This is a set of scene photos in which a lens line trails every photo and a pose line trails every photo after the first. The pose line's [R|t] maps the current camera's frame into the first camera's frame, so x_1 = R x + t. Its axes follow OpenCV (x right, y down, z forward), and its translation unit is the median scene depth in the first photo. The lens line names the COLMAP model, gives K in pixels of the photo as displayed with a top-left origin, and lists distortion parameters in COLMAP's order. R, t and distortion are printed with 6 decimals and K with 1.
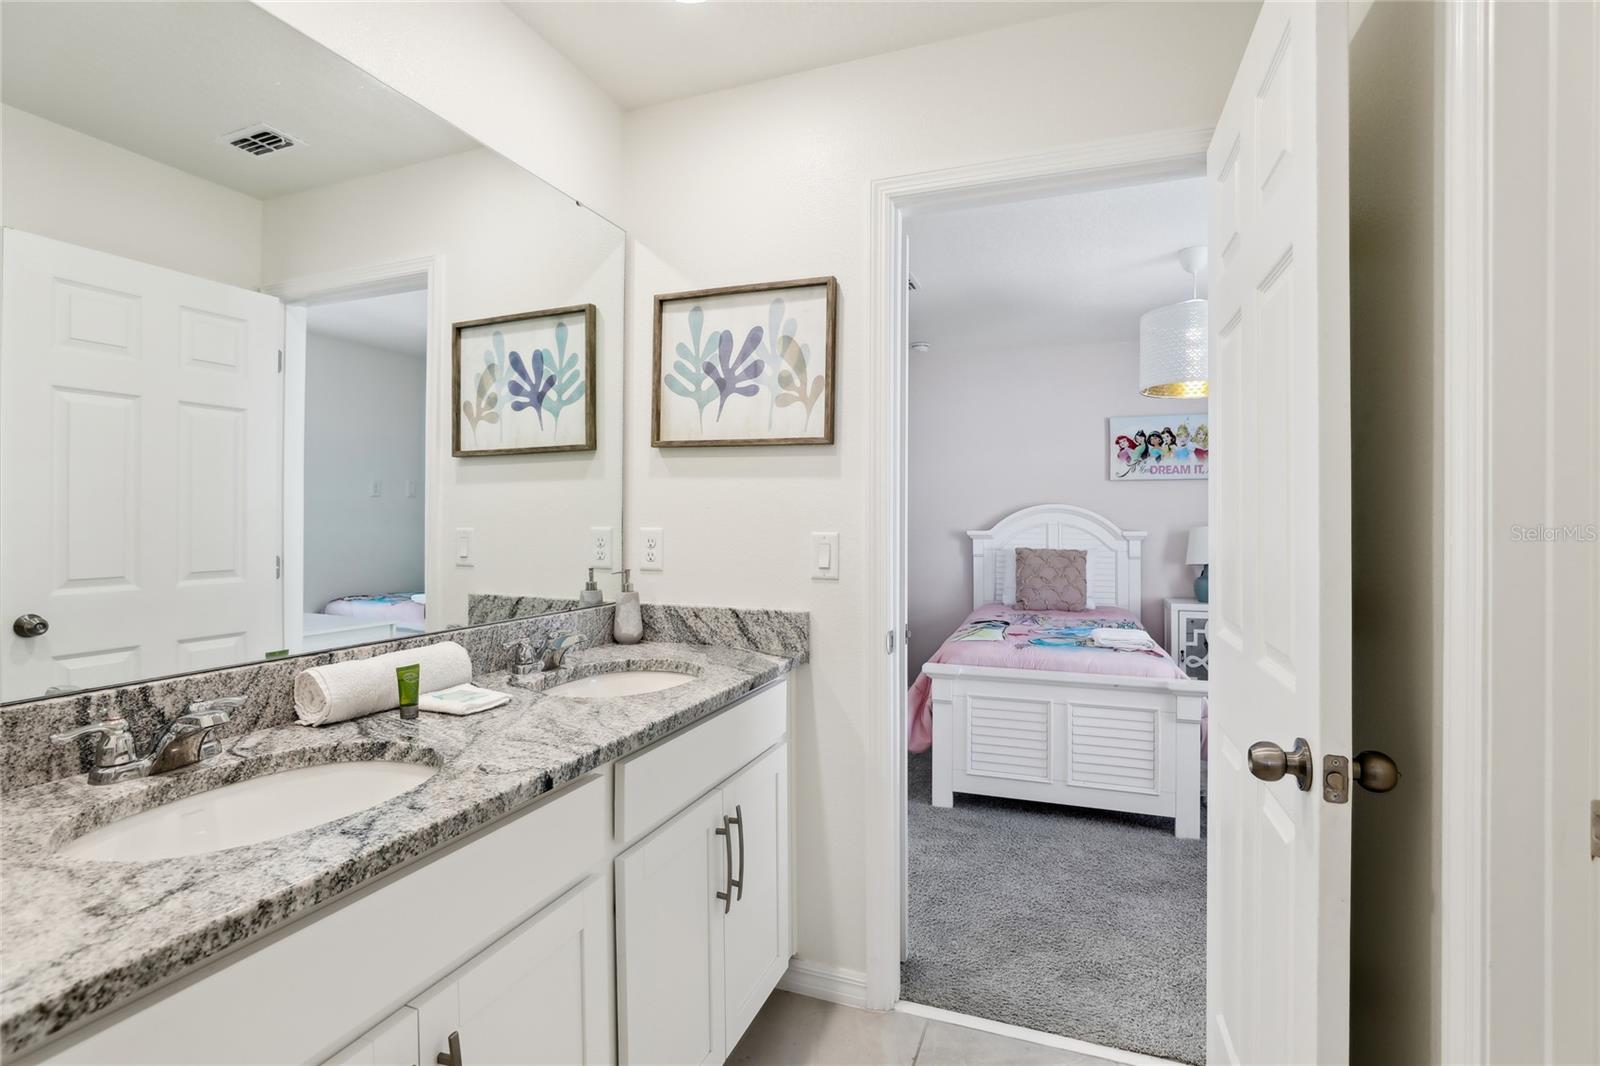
lens RADIAL K [[744.8, 0, 802.4], [0, 744.8, 522.2], [0, 0, 1]] dist [-0.034529, 0.004430]
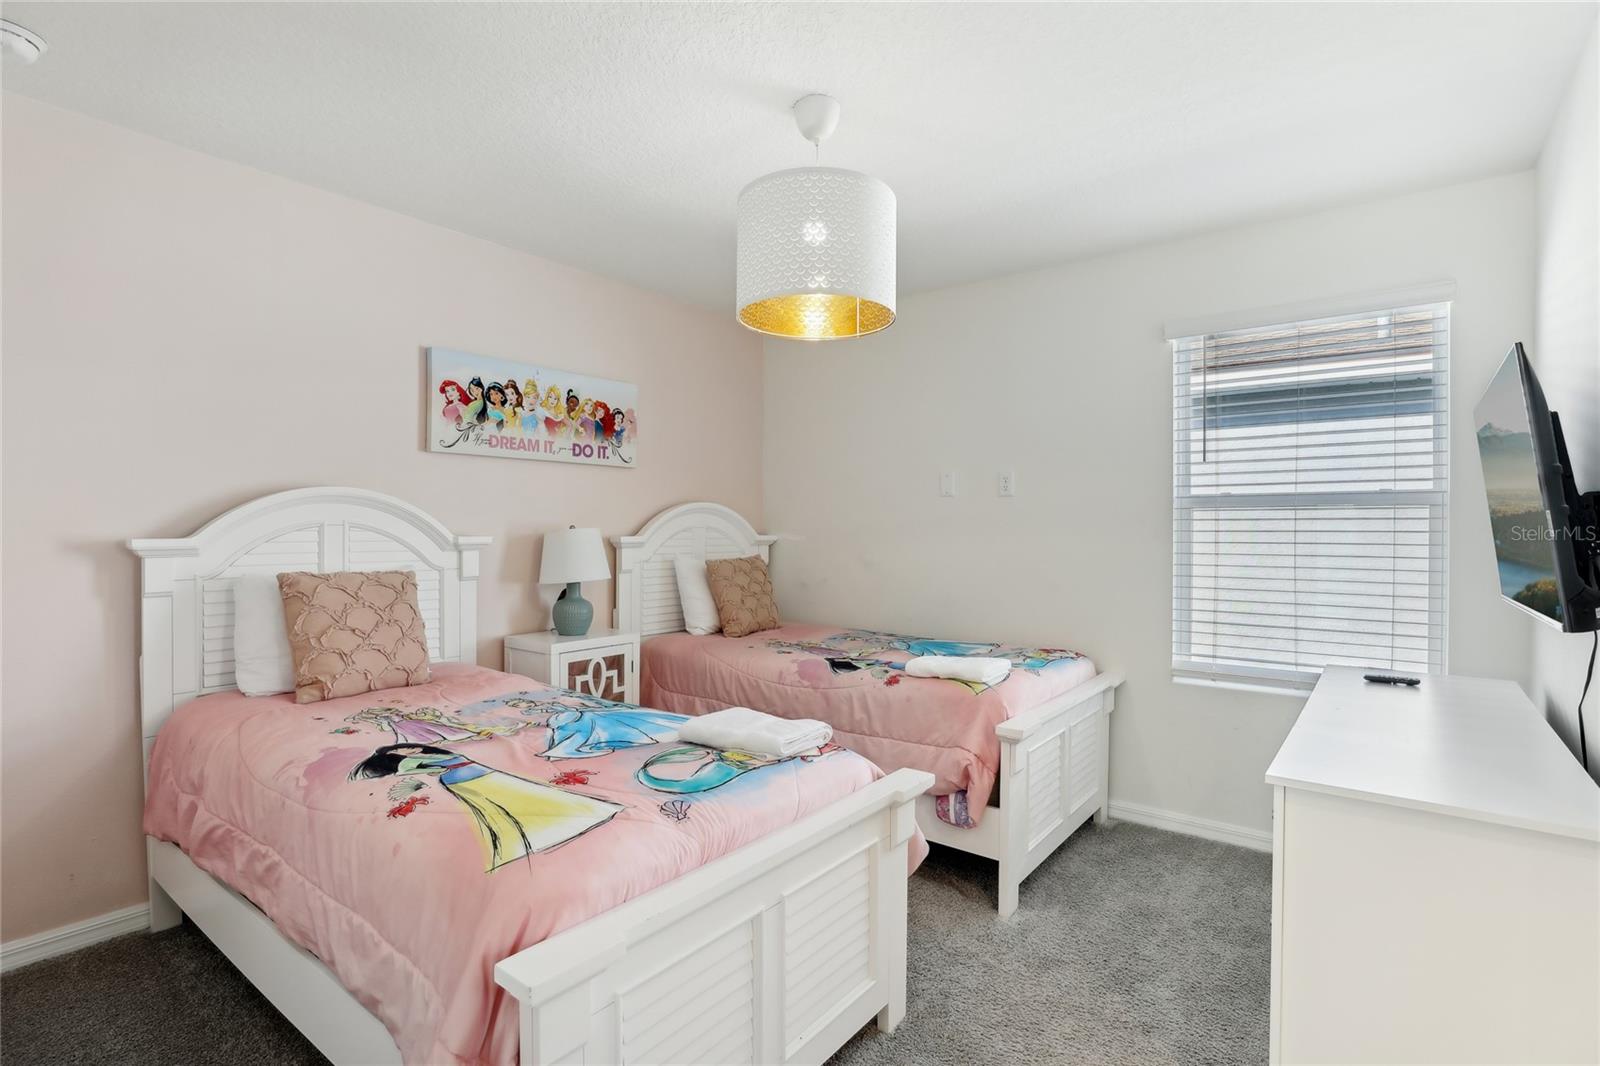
lens RADIAL K [[744.8, 0, 814.2], [0, 744.8, 524.6], [0, 0, 1]] dist [-0.034529, 0.004430]
pose [[0.297260, 0.000940, 0.954796, -0.063134], [-0.009135, 0.999957, 0.001859, -0.001222], [-0.954753, -0.009275, 0.297255, 0.535574]]
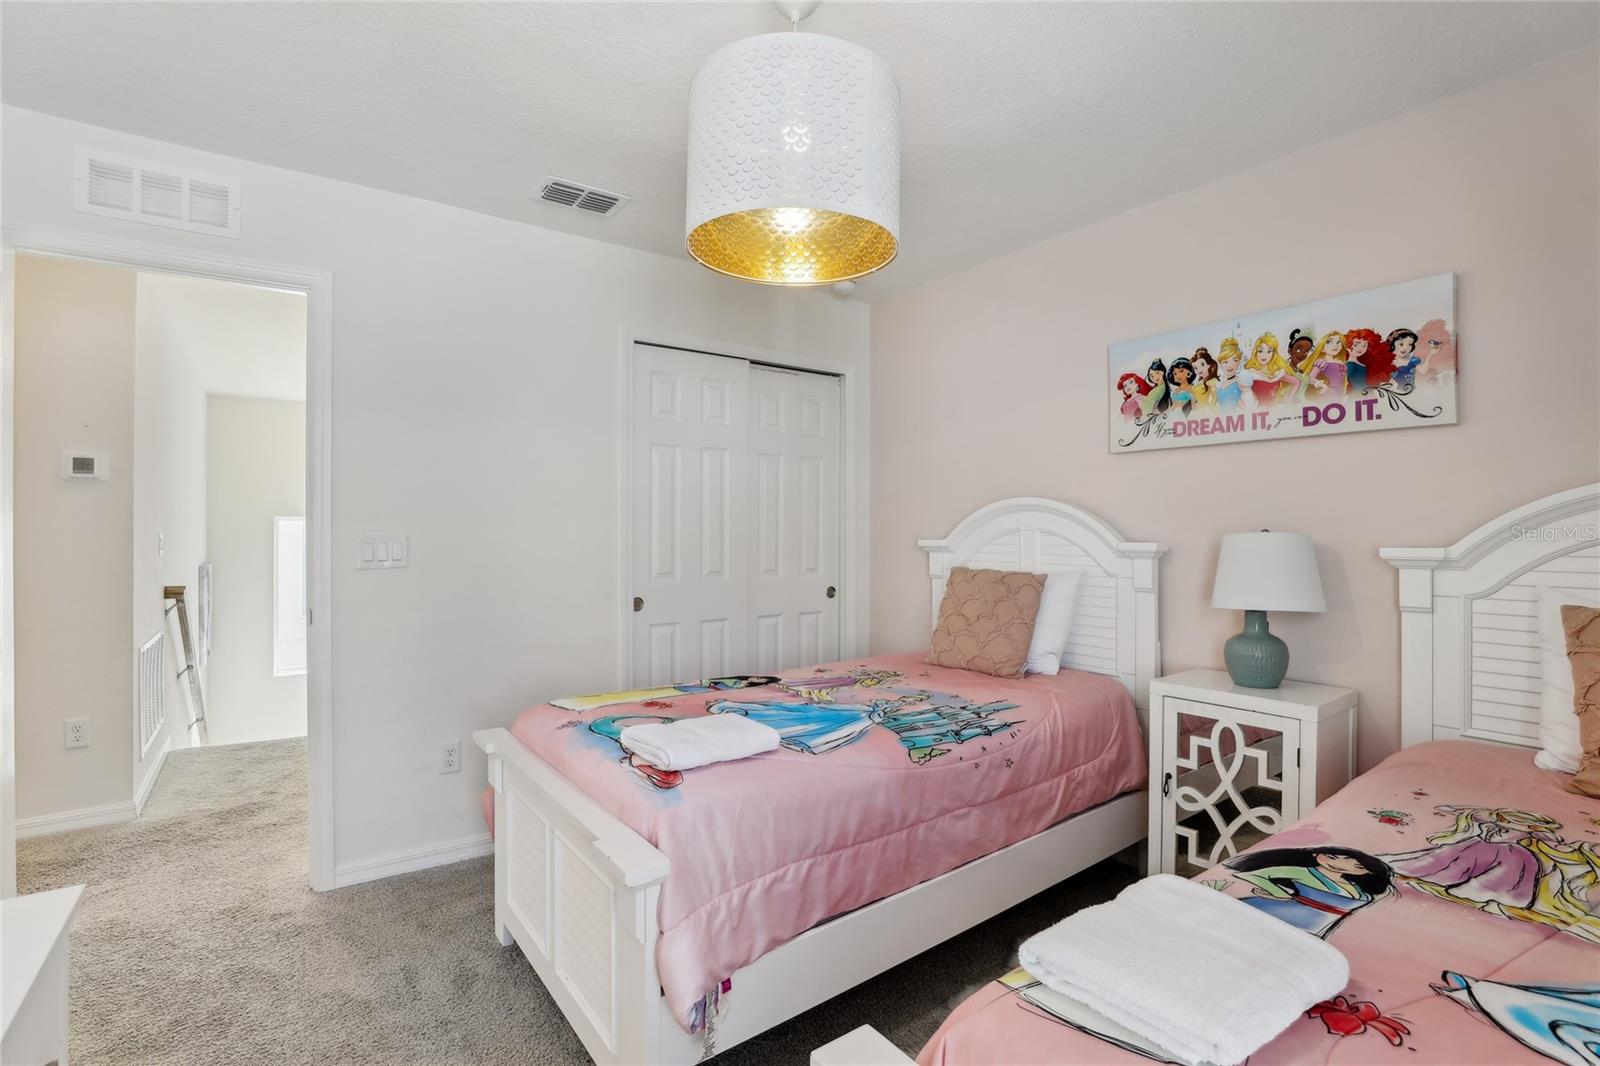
lens RADIAL K [[744.8, 0, 798.5], [0, 744.8, 530.9], [0, 0, 1]] dist [-0.034529, 0.004430]
pose [[0.838640, -0.001169, -0.544685, 0.535522], [0.000589, 0.999999, -0.001239, 0.004163], [0.544686, 0.000718, 0.838640, 0.394572]]
